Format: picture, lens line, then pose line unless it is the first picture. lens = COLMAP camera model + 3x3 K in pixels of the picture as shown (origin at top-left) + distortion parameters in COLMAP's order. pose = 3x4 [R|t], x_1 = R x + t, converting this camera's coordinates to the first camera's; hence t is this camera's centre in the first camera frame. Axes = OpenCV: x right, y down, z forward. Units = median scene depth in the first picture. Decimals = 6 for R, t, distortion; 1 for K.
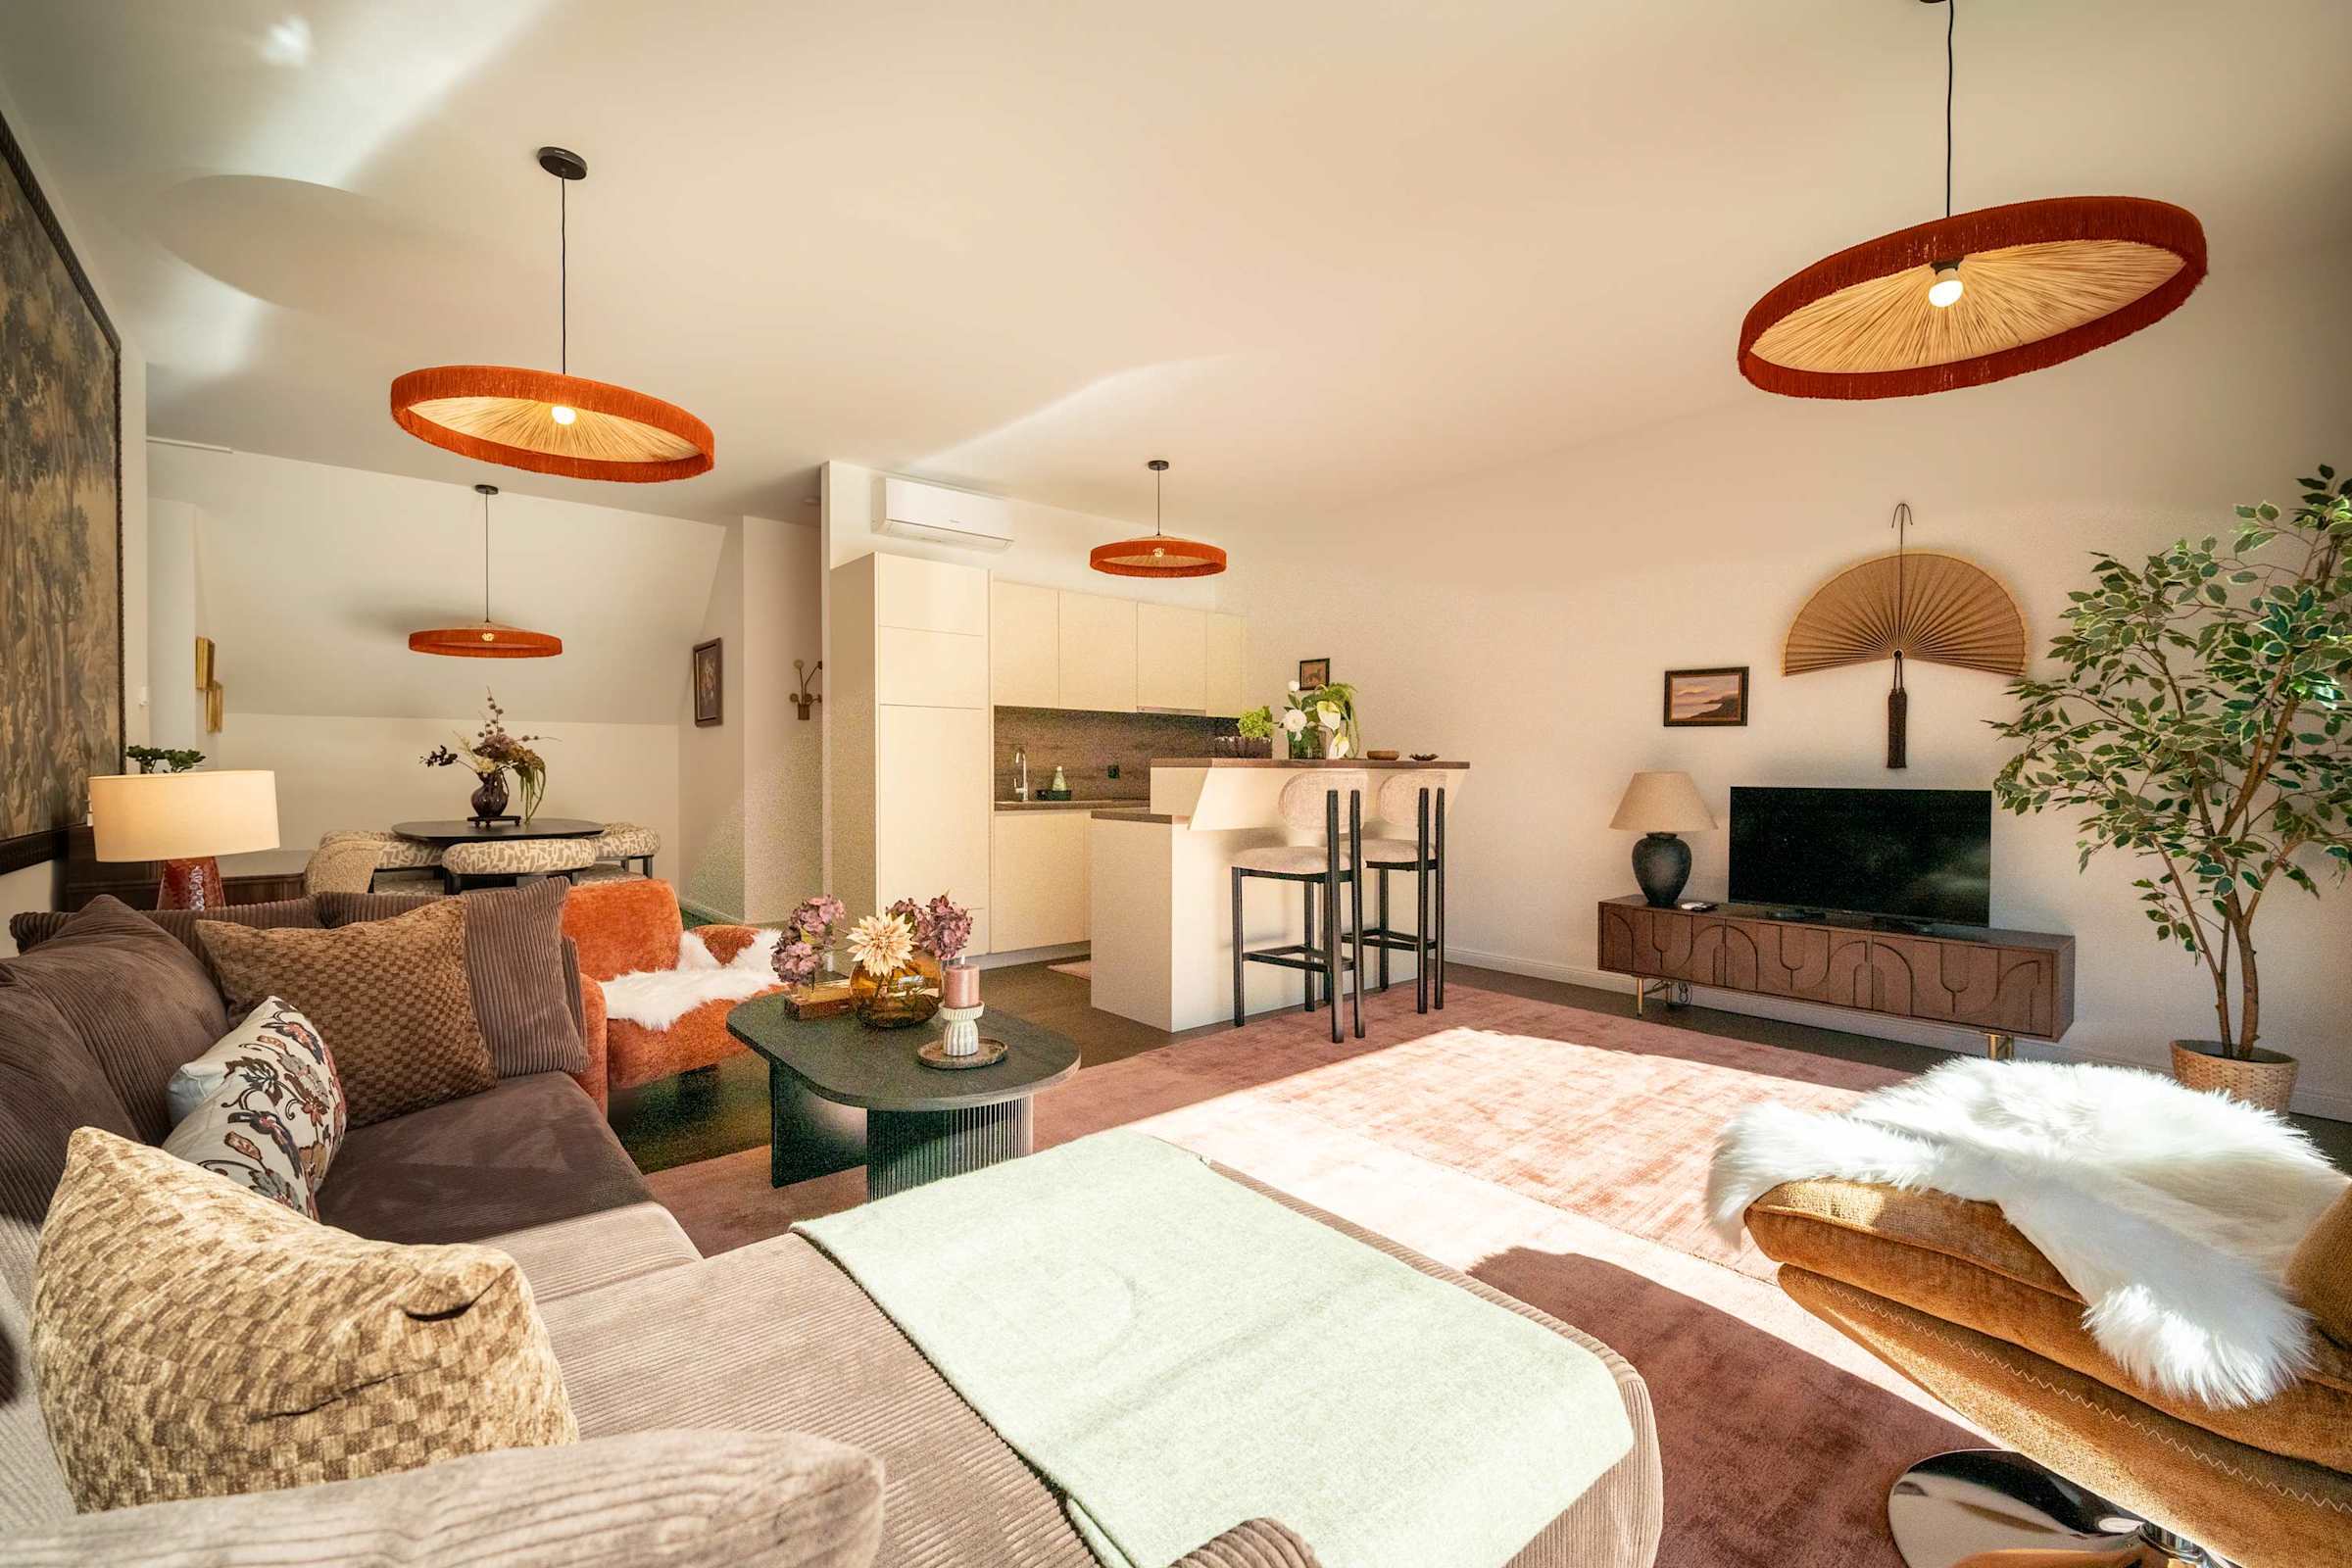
lens RADIAL K [[976.0, 0, 1171.4], [0, 976.0, 783.6], [0, 0, 1]] dist [-0.000786, -0.001906]
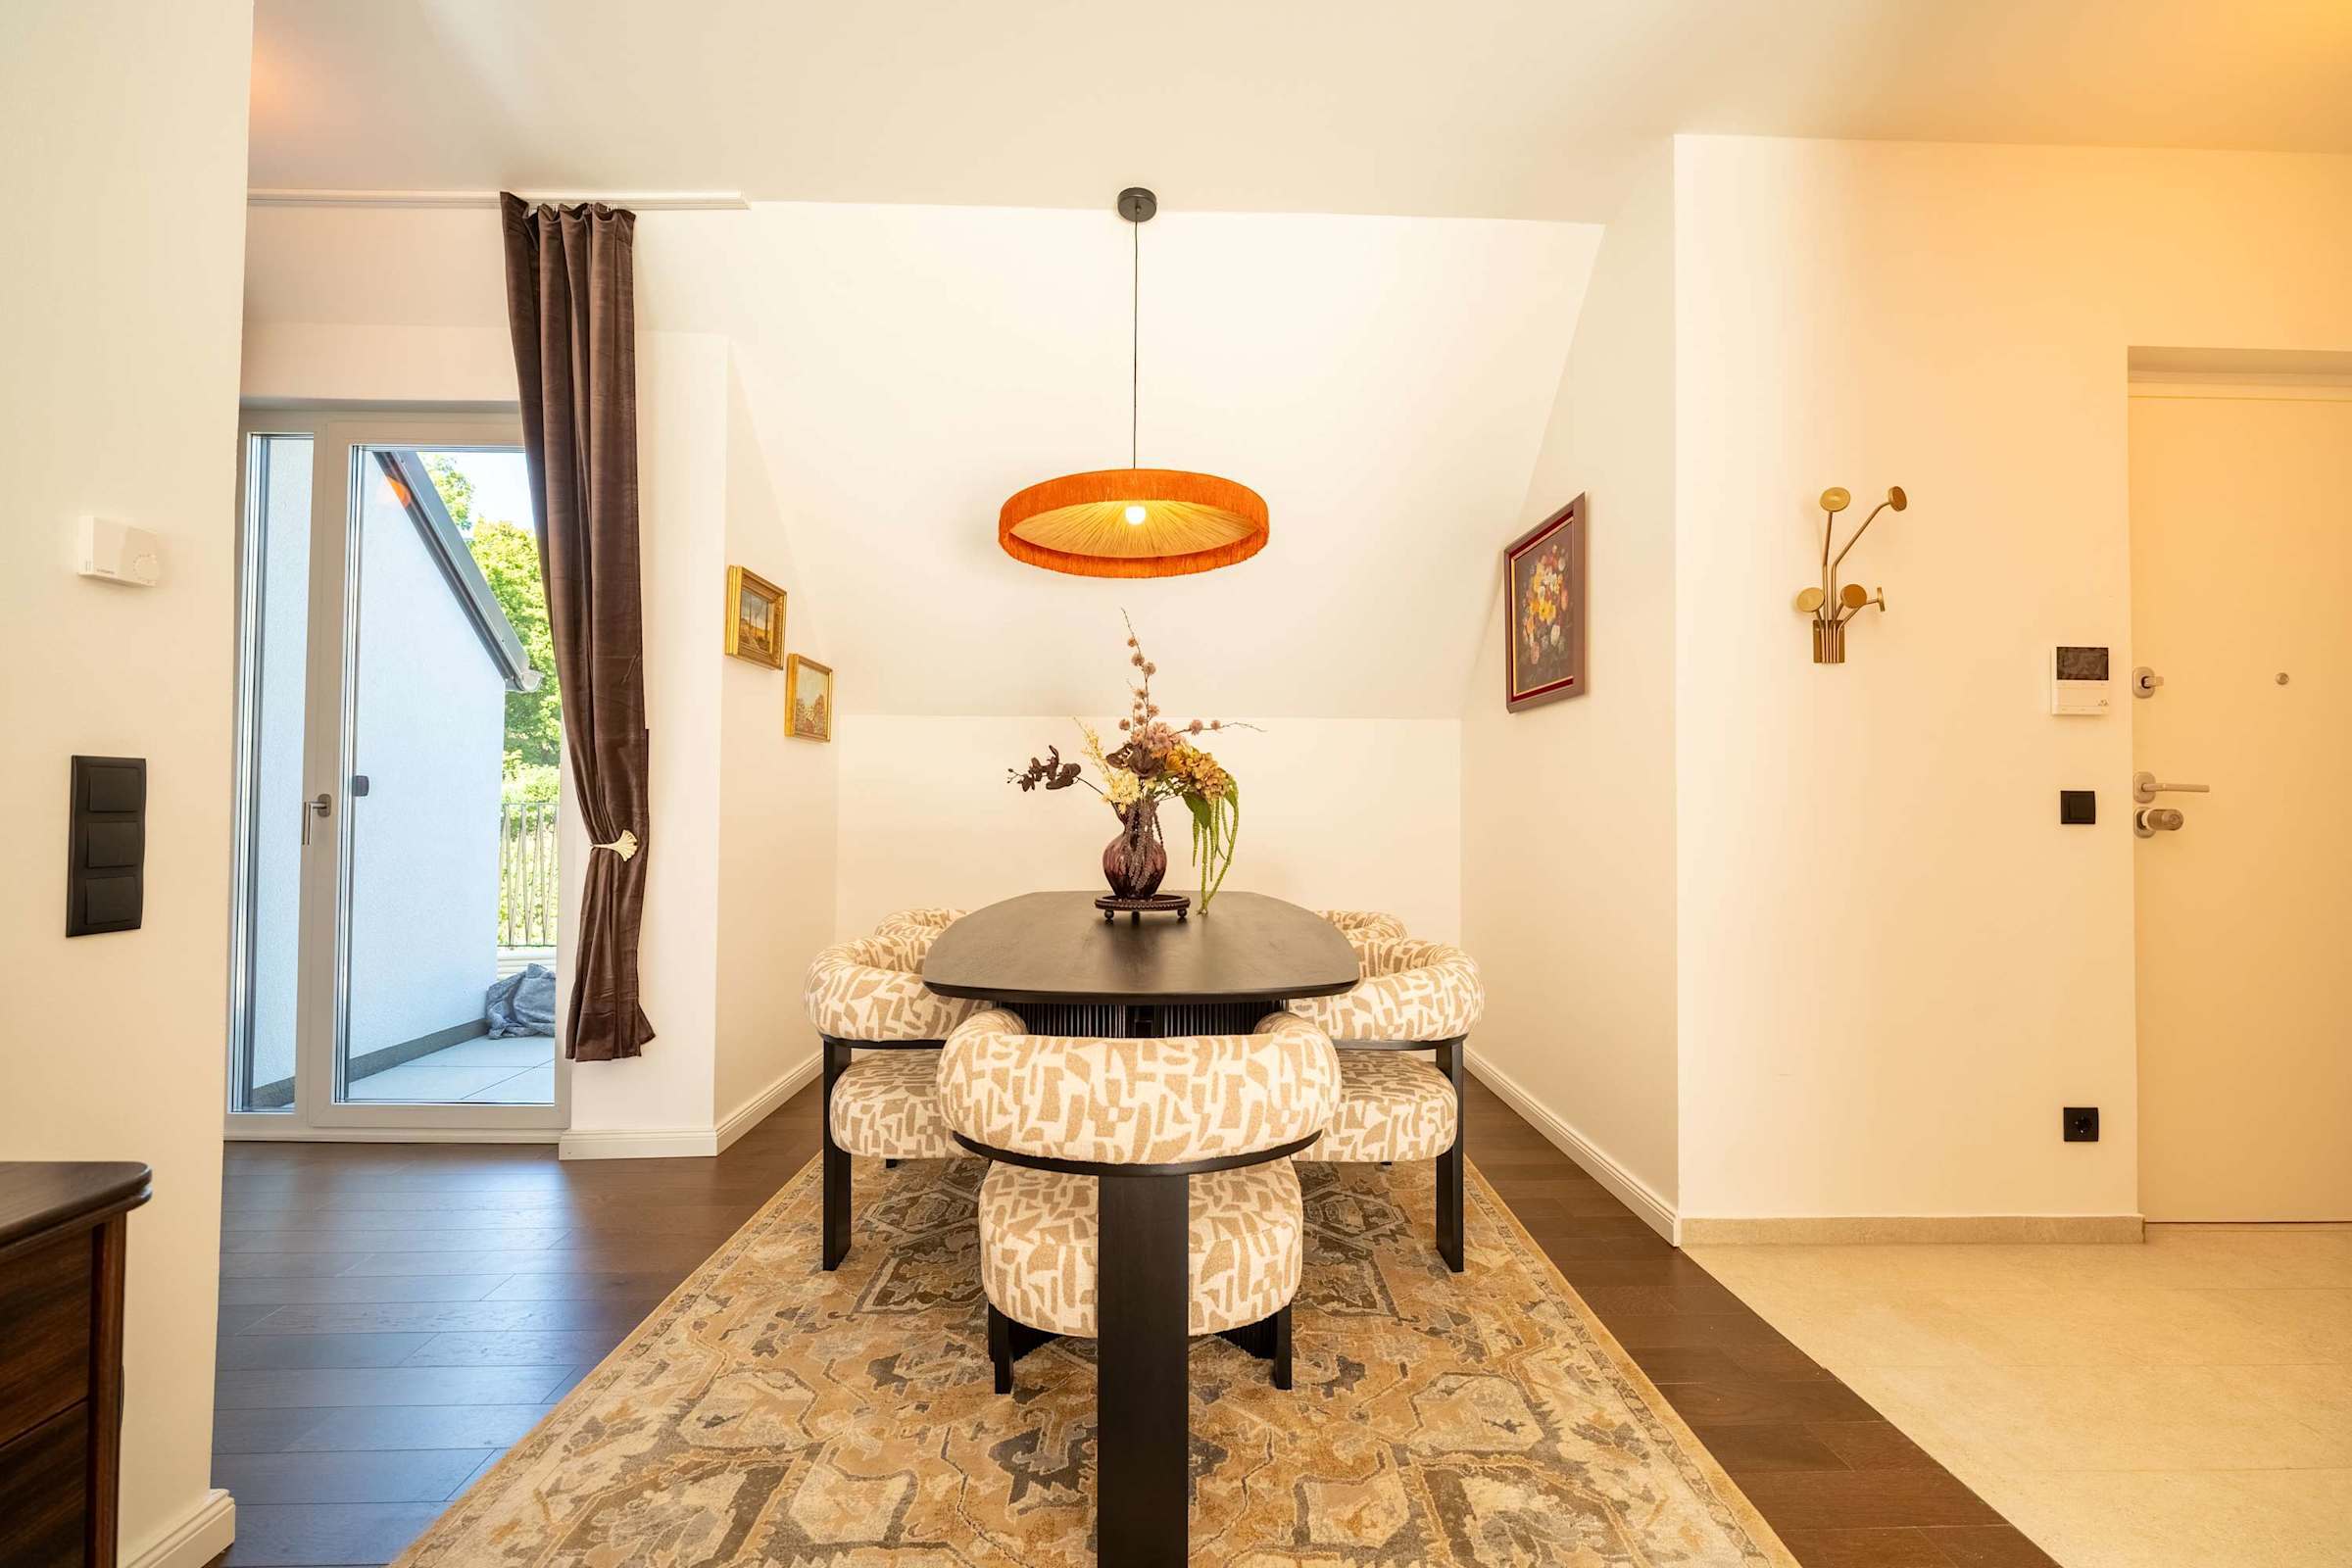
lens RADIAL K [[976.0, 0, 1173.1], [0, 976.0, 785.9], [0, 0, 1]] dist [-0.000786, -0.001906]
pose [[0.776174, -0.014649, -0.630348, -0.389296], [-0.008059, 0.999418, -0.033149, -0.004577], [0.630467, 0.030809, 0.775604, 0.647382]]
